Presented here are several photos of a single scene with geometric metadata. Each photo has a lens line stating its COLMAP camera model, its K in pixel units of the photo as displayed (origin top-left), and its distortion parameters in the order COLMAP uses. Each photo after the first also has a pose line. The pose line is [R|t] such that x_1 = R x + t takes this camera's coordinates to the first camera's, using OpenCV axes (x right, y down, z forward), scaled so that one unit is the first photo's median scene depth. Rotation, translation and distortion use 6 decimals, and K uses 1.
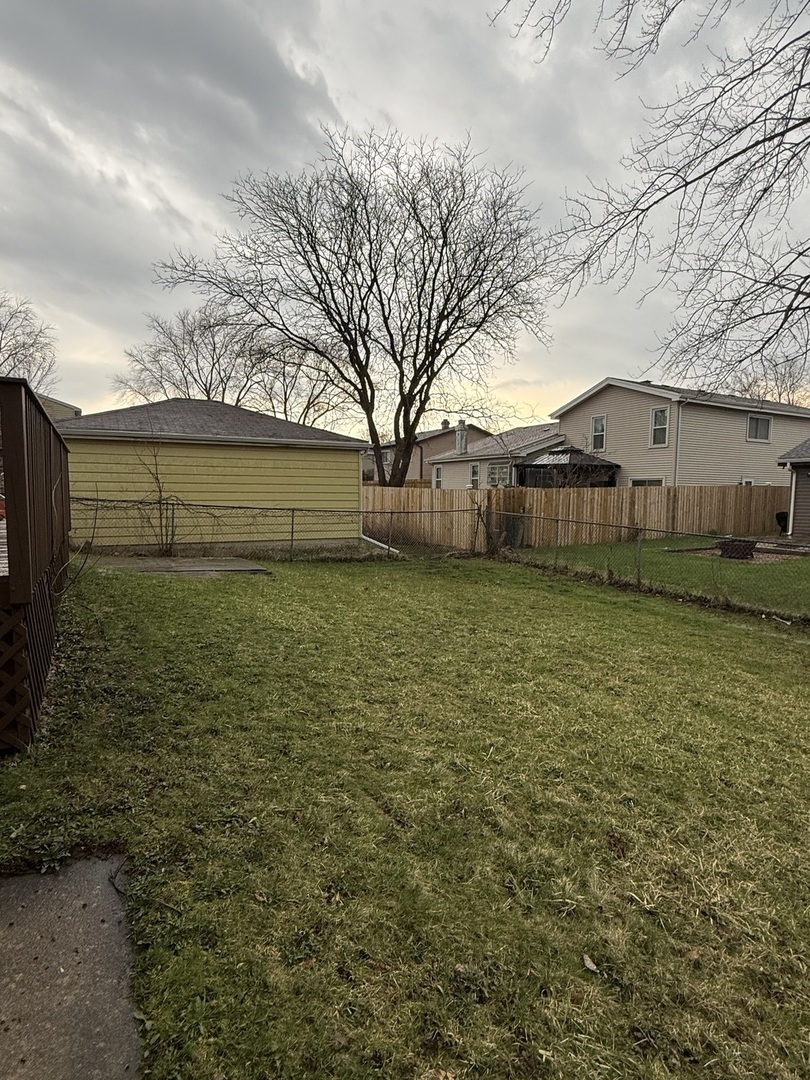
lens RADIAL K [[583.3, 0, 405.9], [0, 583.3, 541.2], [0, 0, 1]] dist [-0.005251, 0.002650]
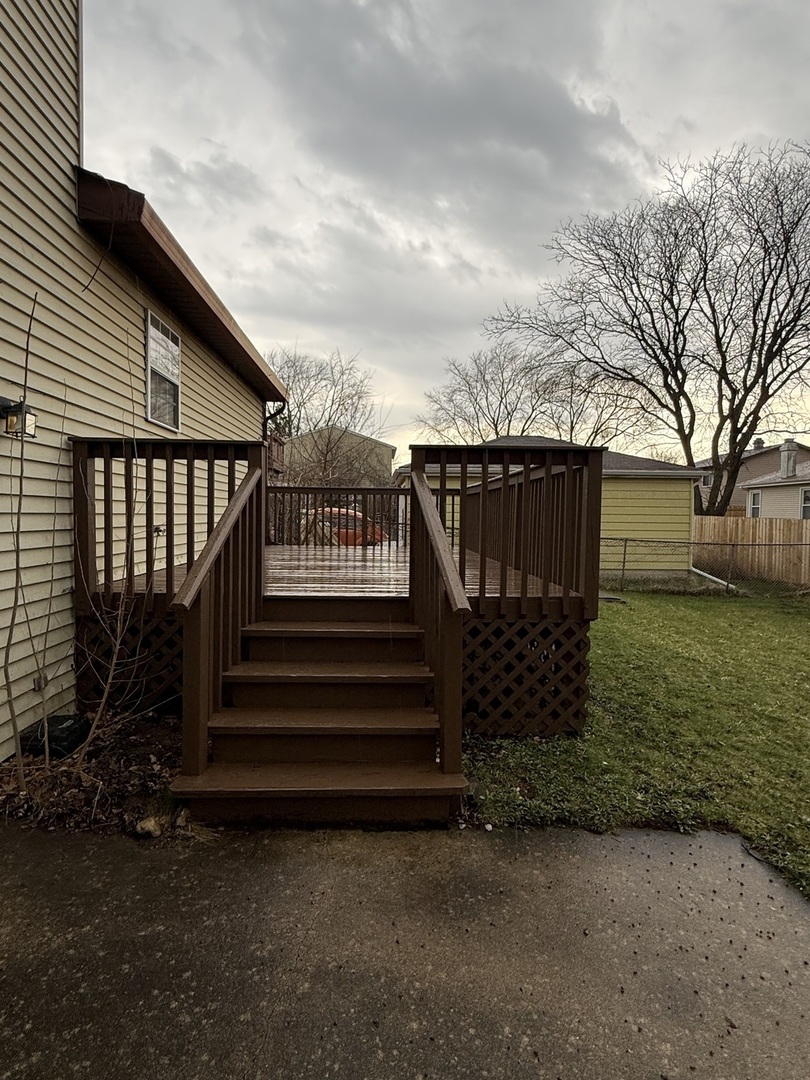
lens RADIAL K [[583.3, 0, 398.7], [0, 583.3, 535.7], [0, 0, 1]] dist [-0.005251, 0.002650]
pose [[0.897321, 0.016538, -0.441069, -0.061963], [-0.040172, 0.998210, -0.044299, -0.000449], [0.439547, 0.057469, 0.896379, -0.046648]]
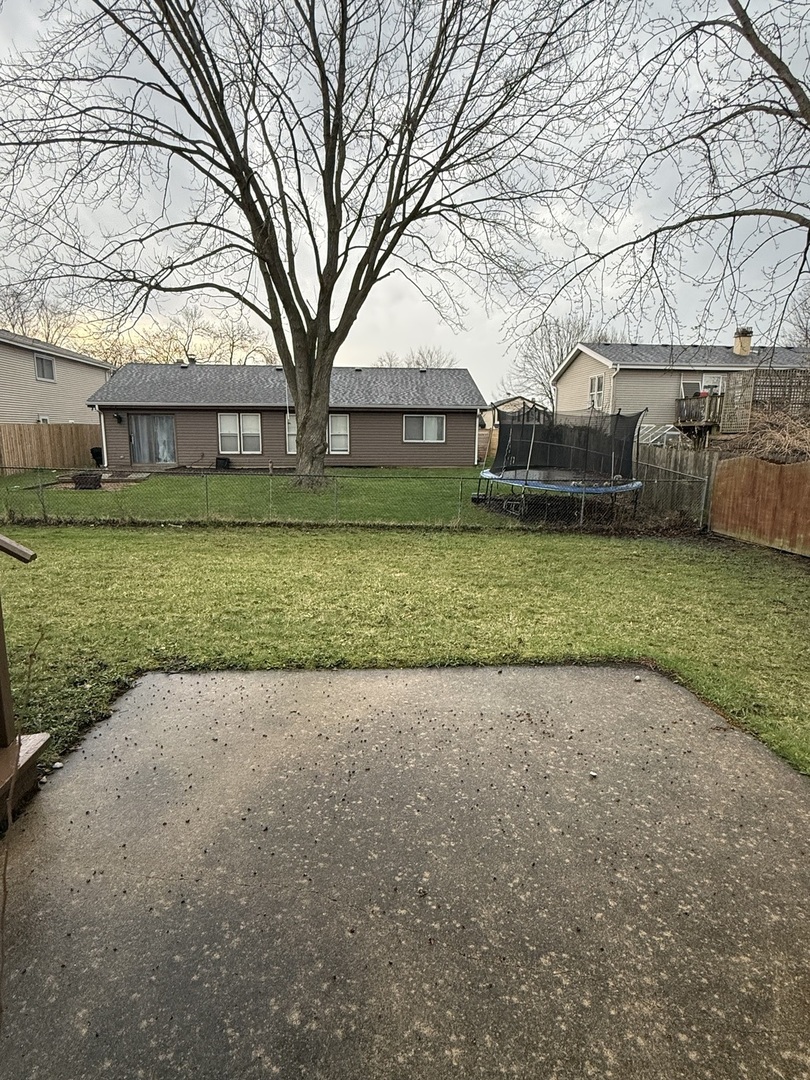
lens RADIAL K [[583.3, 0, 402.4], [0, 583.3, 533.2], [0, 0, 1]] dist [-0.005251, 0.002650]
pose [[0.404972, -0.163016, 0.899680, -0.174610], [0.071345, 0.986612, 0.146653, -0.007166], [-0.911541, 0.004798, 0.411180, -0.042725]]
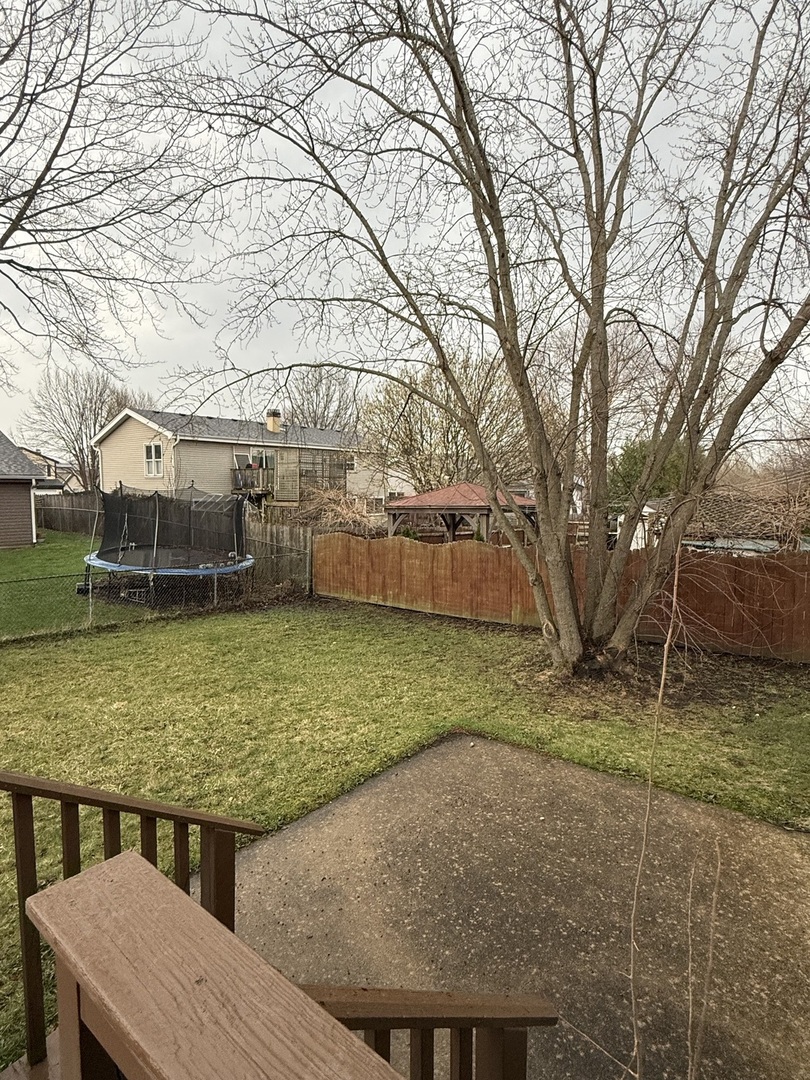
lens RADIAL K [[583.3, 0, 405.1], [0, 583.3, 545.2], [0, 0, 1]] dist [-0.005251, 0.002650]
pose [[-0.371014, -0.106393, 0.922512, -0.206887], [0.066777, 0.987787, 0.140777, -0.055798], [-0.926223, 0.113833, -0.359378, 0.074075]]
